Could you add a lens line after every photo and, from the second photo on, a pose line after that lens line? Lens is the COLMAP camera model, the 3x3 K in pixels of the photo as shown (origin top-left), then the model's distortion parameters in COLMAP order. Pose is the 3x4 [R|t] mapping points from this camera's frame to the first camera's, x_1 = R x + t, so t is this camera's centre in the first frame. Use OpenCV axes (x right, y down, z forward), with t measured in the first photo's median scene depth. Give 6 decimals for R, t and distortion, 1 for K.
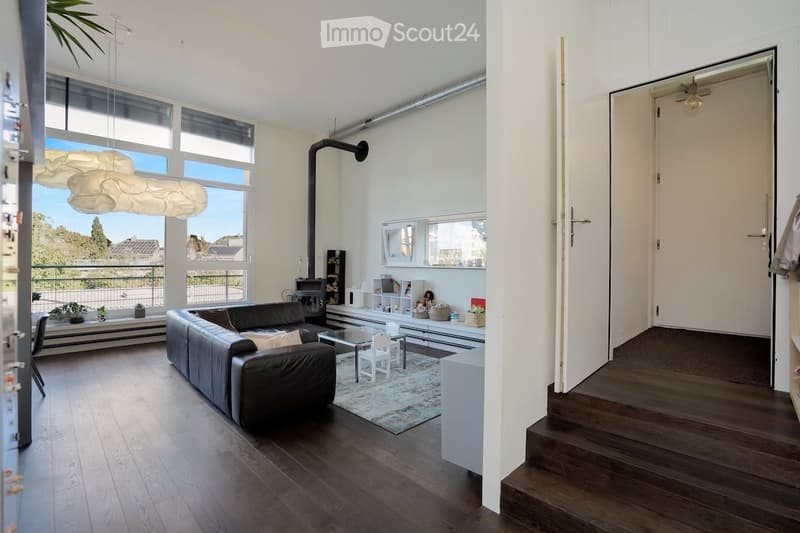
lens RADIAL K [[377.0, 0, 399.3], [0, 377.0, 262.3], [0, 0, 1]] dist [-0.036515, 0.003759]
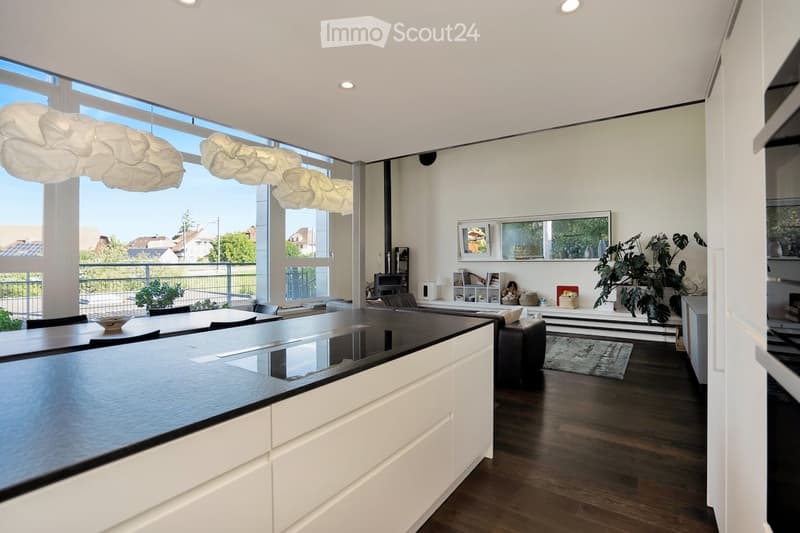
lens RADIAL K [[377.0, 0, 400.1], [0, 377.0, 268.4], [0, 0, 1]] dist [-0.036515, 0.003759]
pose [[0.980409, -0.016705, 0.196264, -0.458963], [0.013995, 0.999787, 0.015185, 0.012998], [-0.196476, -0.012140, 0.980434, -0.058053]]
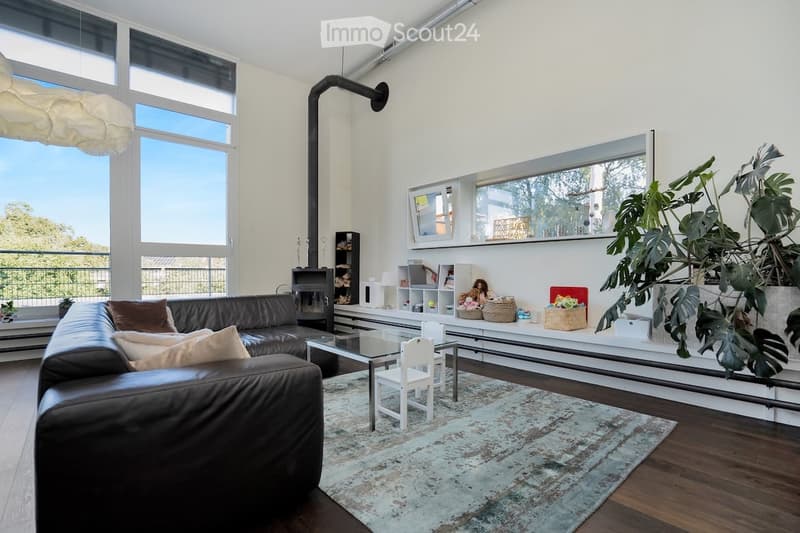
lens RADIAL K [[377.0, 0, 401.6], [0, 377.0, 283.9], [0, 0, 1]] dist [-0.036515, 0.003759]
pose [[0.998737, -0.006255, -0.049857, -0.027671], [0.007466, 0.999680, 0.024156, 0.063414], [0.049690, -0.024498, 0.998464, 0.301206]]
